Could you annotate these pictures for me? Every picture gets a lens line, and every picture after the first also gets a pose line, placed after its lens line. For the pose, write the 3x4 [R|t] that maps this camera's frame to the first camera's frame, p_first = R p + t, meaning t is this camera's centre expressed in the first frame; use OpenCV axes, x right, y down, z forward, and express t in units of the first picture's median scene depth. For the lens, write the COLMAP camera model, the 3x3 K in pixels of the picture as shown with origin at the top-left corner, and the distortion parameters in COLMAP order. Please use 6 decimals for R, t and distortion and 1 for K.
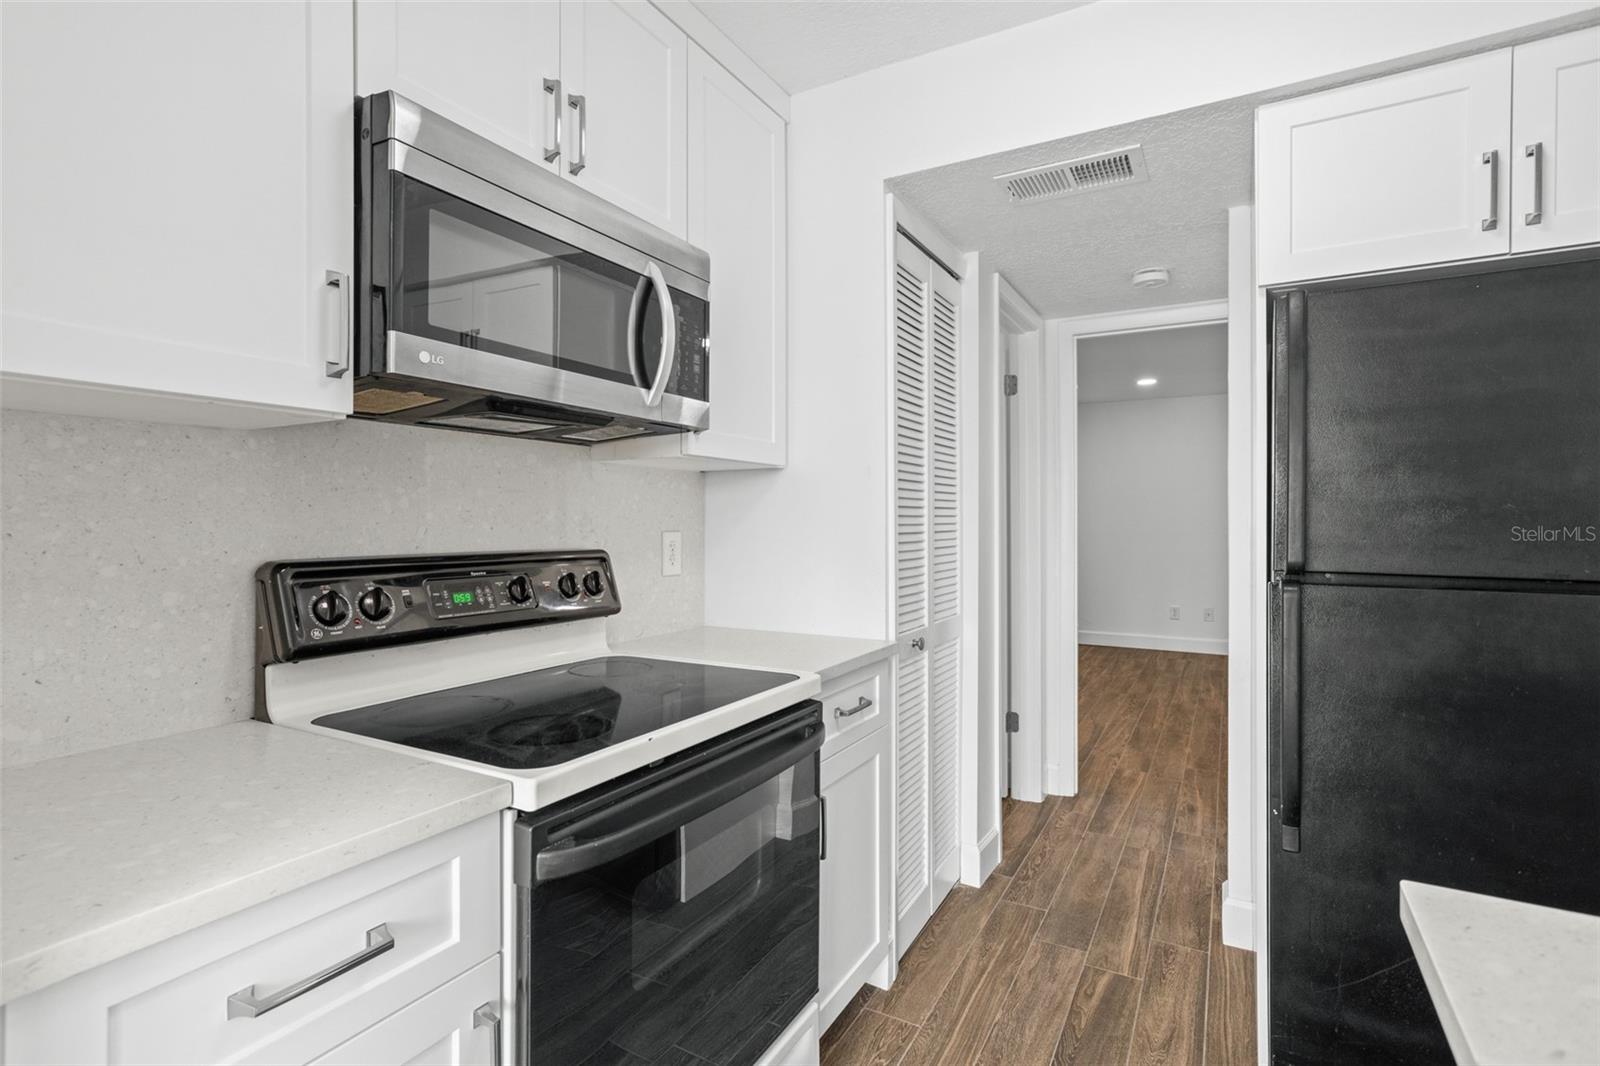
lens RADIAL K [[775.6, 0, 797.1], [0, 775.6, 528.9], [0, 0, 1]] dist [-0.004040, 0.004792]
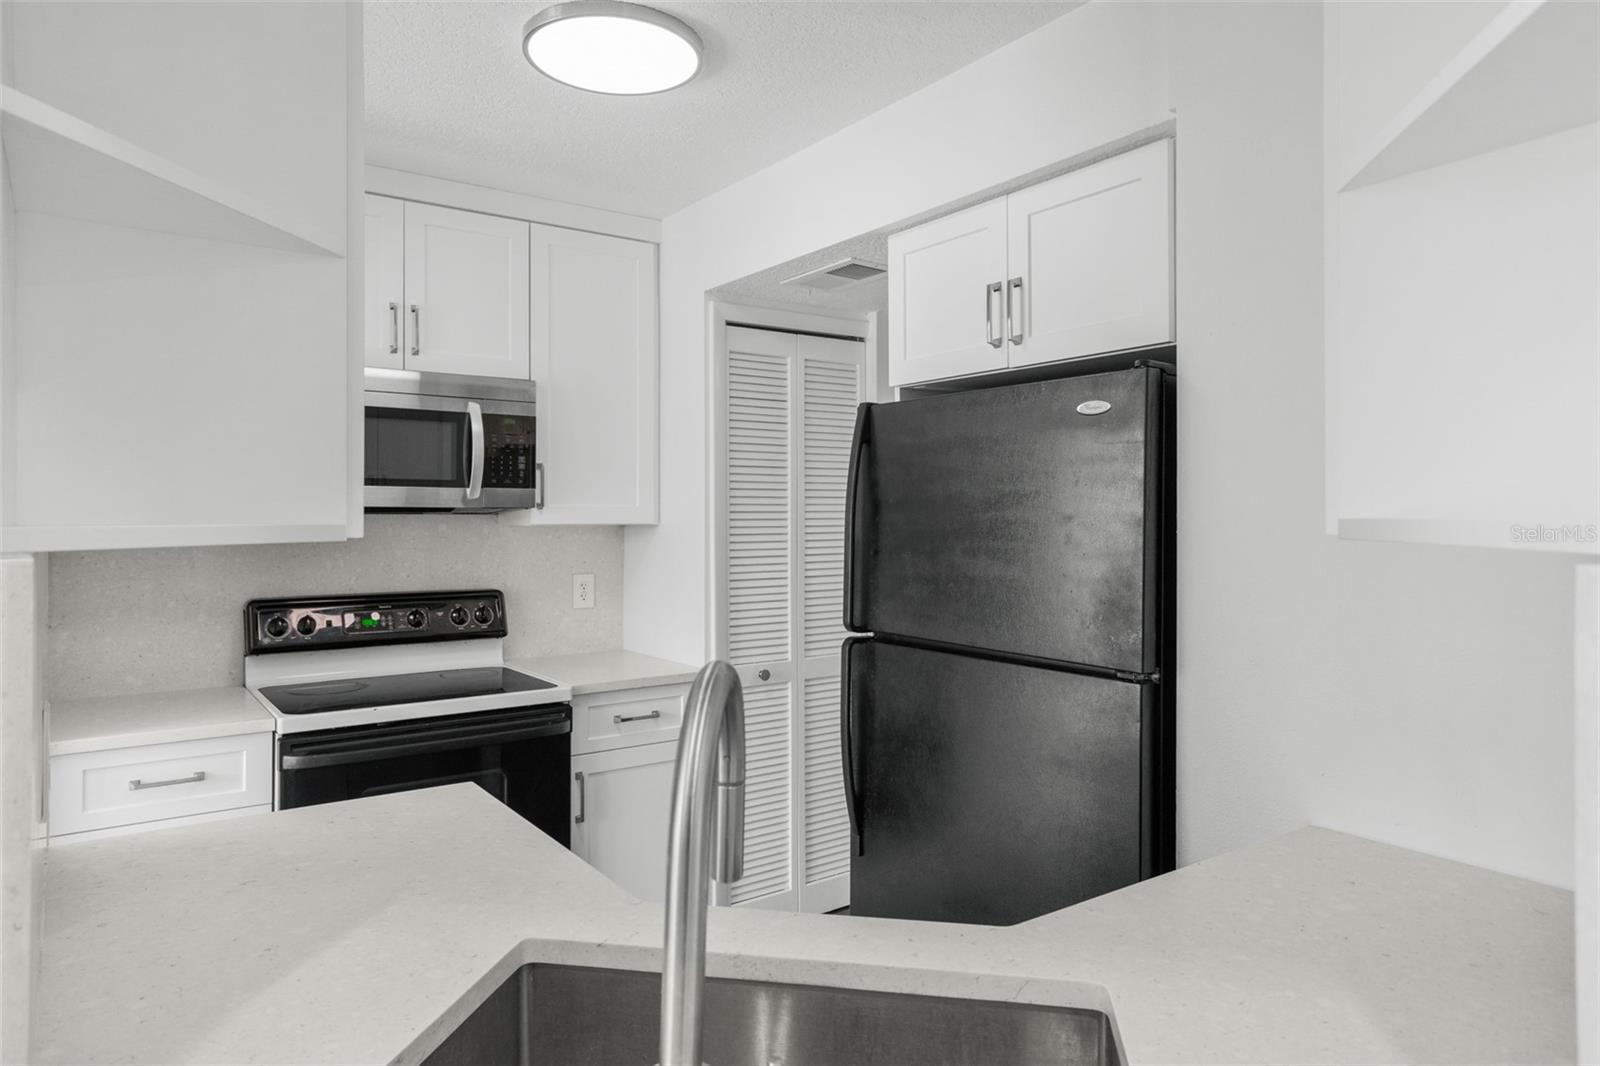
lens RADIAL K [[998.9, 0, 802.0], [0, 998.9, 526.5], [0, 0, 1]] dist [0.002023, 0.004722]
pose [[0.908678, 0.002547, -0.417491, 1.166440], [-0.002193, 0.999997, 0.001328, -0.106463], [0.417493, -0.000292, 0.908680, -0.469496]]
